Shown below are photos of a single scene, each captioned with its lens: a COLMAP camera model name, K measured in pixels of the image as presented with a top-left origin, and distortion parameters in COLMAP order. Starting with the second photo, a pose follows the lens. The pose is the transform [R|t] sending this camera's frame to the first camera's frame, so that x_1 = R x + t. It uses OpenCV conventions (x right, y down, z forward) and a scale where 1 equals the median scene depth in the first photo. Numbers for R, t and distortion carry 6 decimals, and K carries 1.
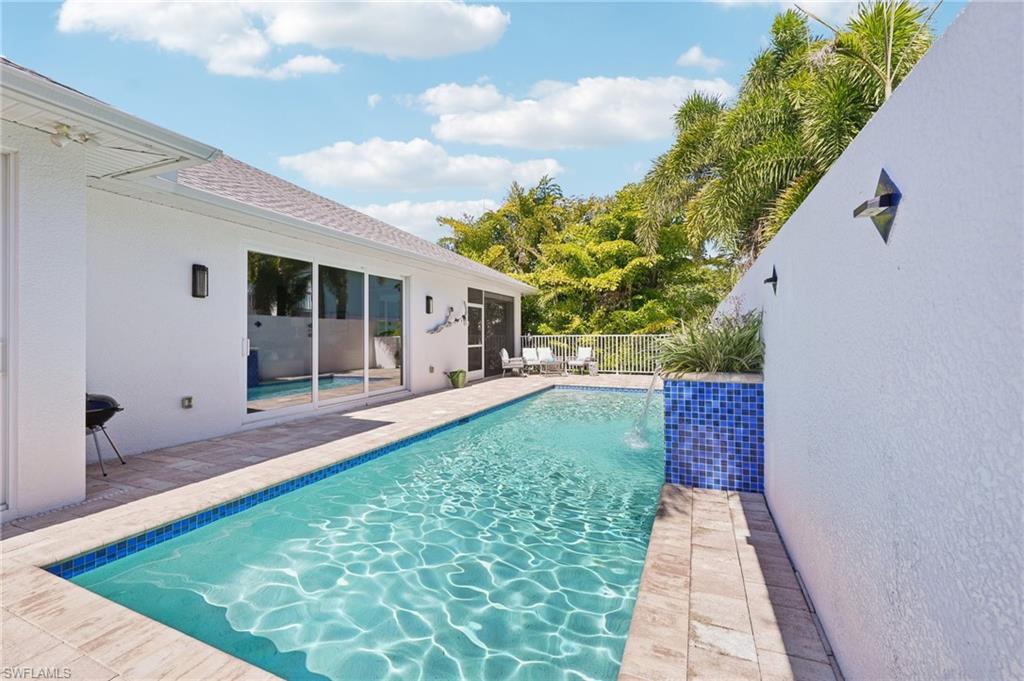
lens RADIAL K [[417.9, 0, 511.9], [0, 417.9, 334.7], [0, 0, 1]] dist [0.001988, -0.000750]
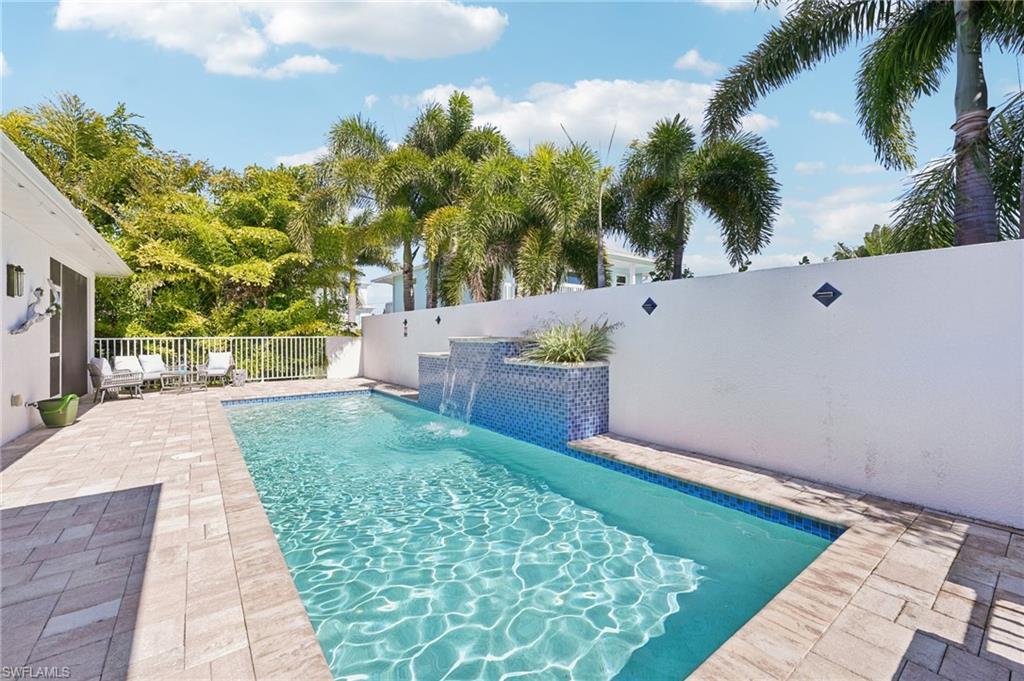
lens RADIAL K [[417.9, 0, 511.9], [0, 417.9, 334.7], [0, 0, 1]] dist [0.001988, -0.000750]
pose [[0.500149, 0.005871, 0.865920, -0.267048], [-0.000087, 0.999977, -0.006730, 0.001801], [-0.865939, 0.003291, 0.500138, 0.135373]]
